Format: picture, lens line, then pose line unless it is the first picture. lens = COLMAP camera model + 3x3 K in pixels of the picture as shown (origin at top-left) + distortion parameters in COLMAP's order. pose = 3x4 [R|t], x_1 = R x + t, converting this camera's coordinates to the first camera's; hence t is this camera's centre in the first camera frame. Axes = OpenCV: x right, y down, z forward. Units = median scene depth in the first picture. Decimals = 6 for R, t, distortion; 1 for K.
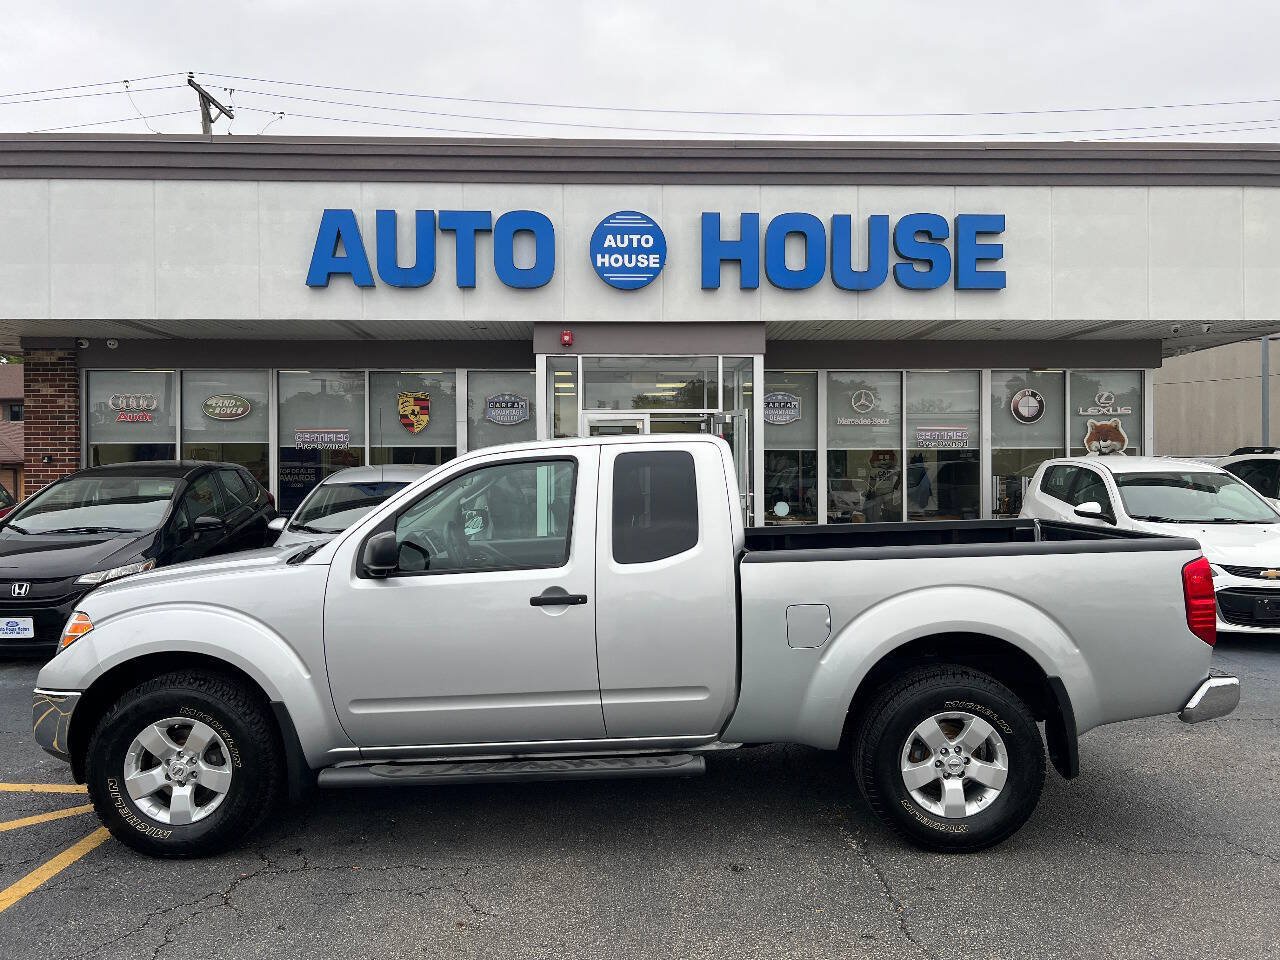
lens RADIAL K [[963.6, 0, 643.7], [0, 963.6, 477.0], [0, 0, 1]] dist [0.064780, -0.082912]
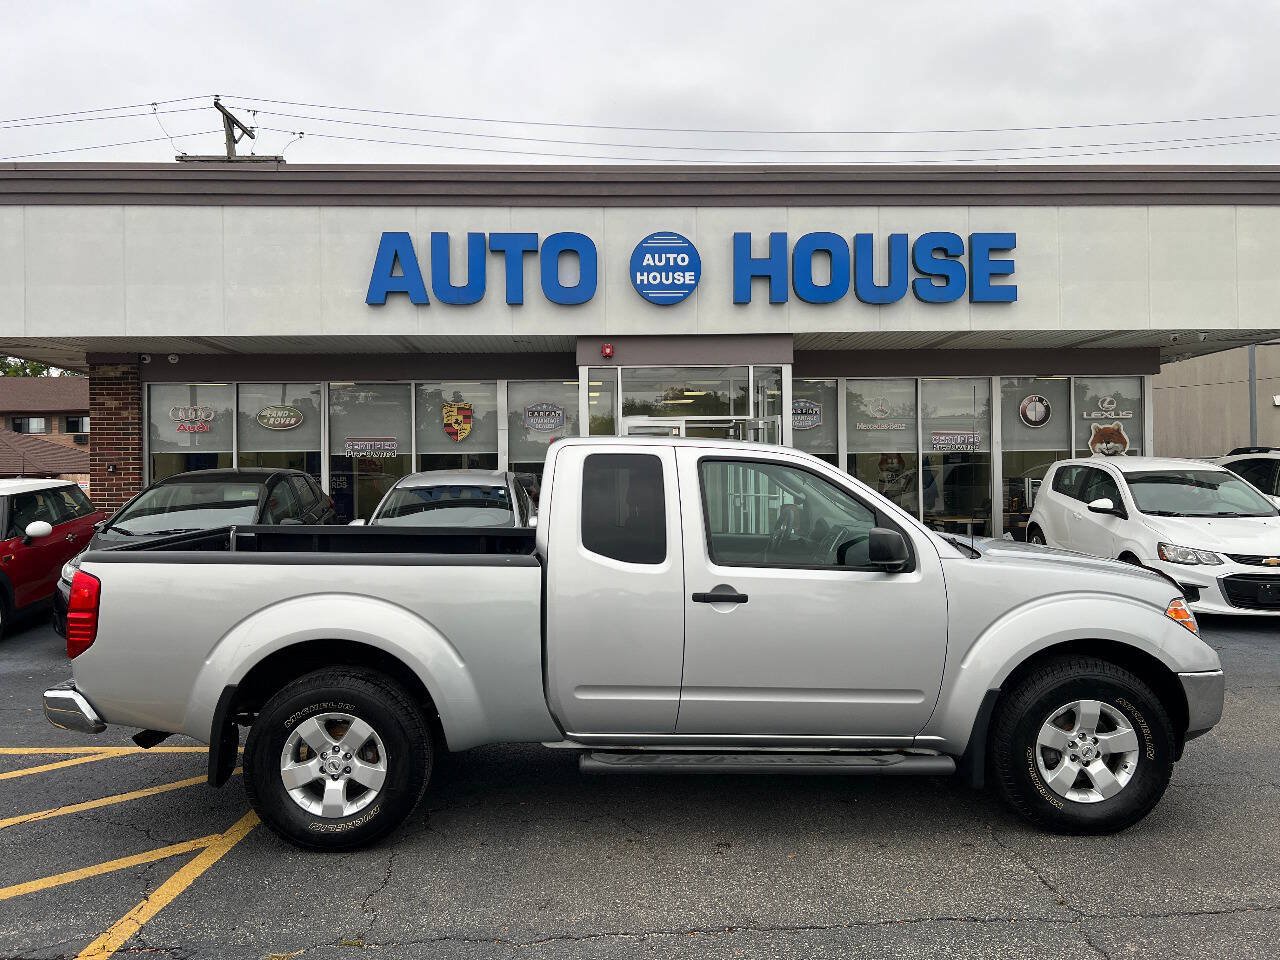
lens RADIAL K [[964.4, 0, 637.5], [0, 964.4, 474.4], [0, 0, 1]] dist [0.060748, -0.076054]
pose [[0.999927, -0.008383, 0.008751, -0.058213], [0.008475, 0.999908, -0.010583, 0.004778], [-0.008662, 0.010657, 0.999906, -0.067962]]
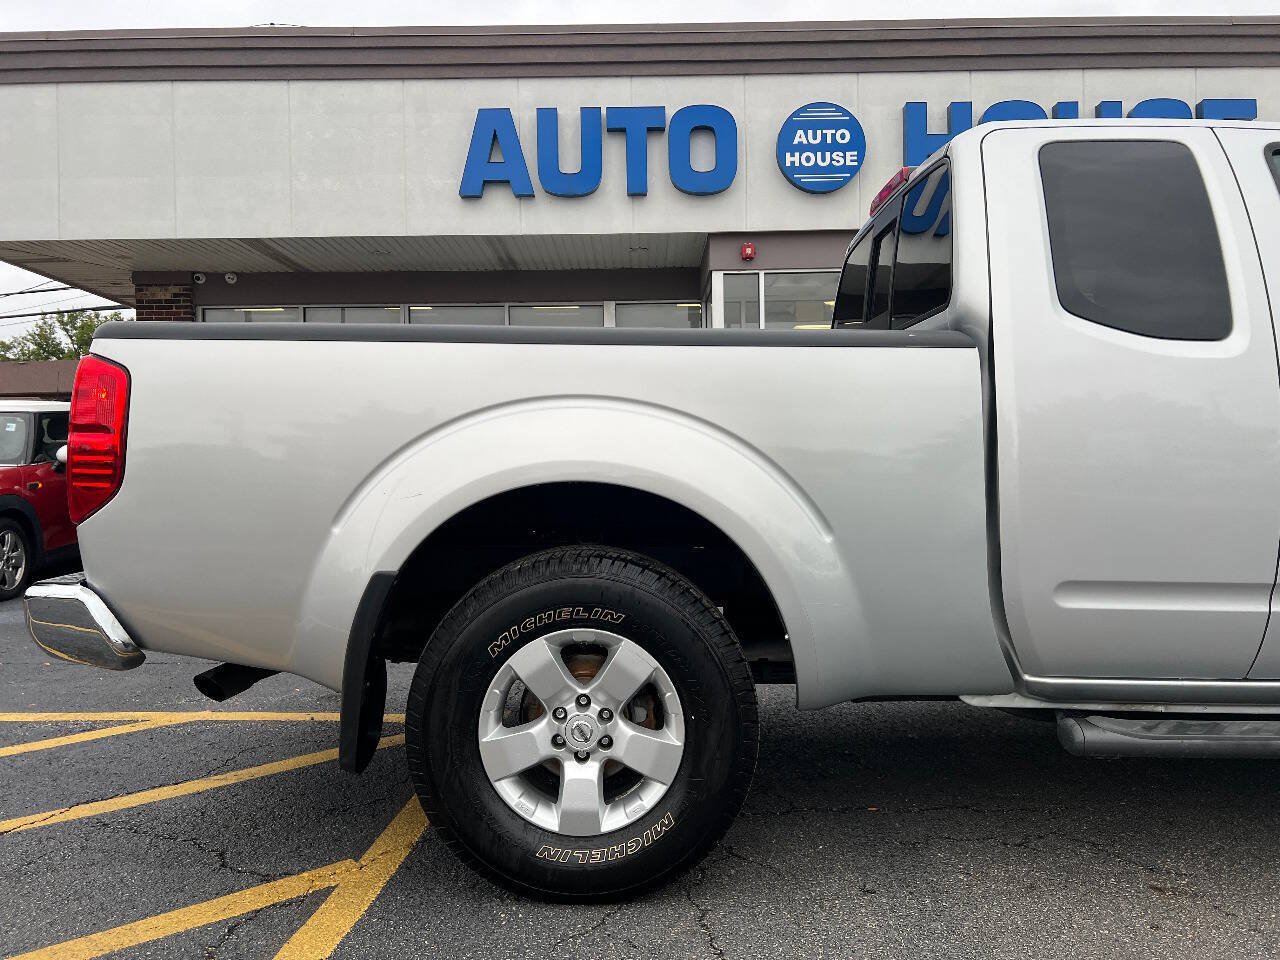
lens RADIAL K [[966.3, 0, 640.3], [0, 966.3, 475.4], [0, 0, 1]] dist [0.061207, -0.074240]
pose [[0.999383, -0.012376, -0.032884, -0.153540], [0.012301, 0.999921, -0.002459, 0.061440], [0.032912, 0.002053, 0.999456, 0.116911]]
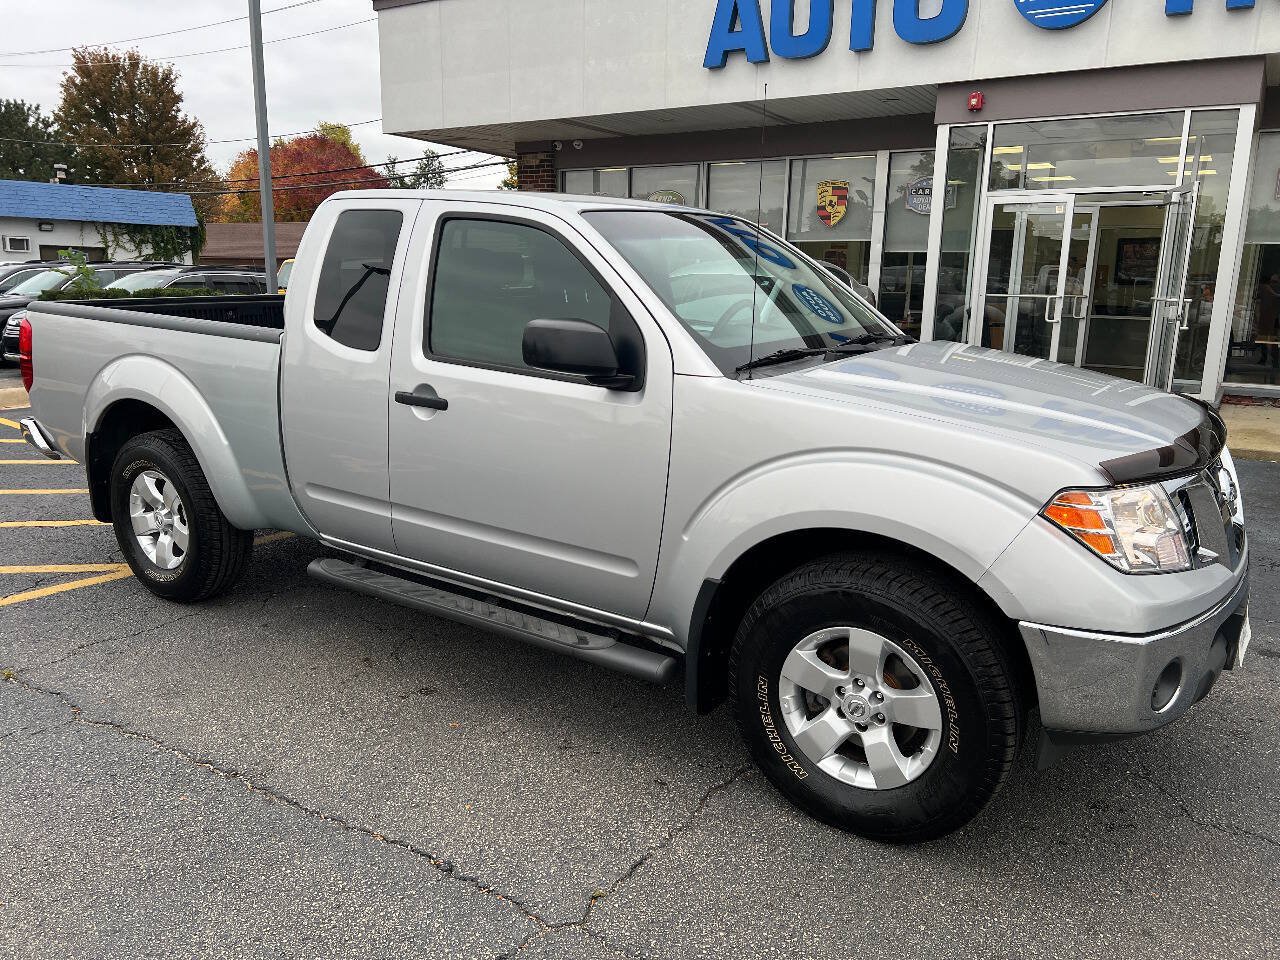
lens RADIAL K [[966.3, 0, 630.6], [0, 966.3, 487.3], [0, 0, 1]] dist [0.061218, -0.069392]
pose [[0.815590, 0.140745, -0.561252, 0.199160], [-0.024652, 0.977538, 0.209313, 0.011704], [0.578105, -0.156878, 0.800740, 0.104428]]
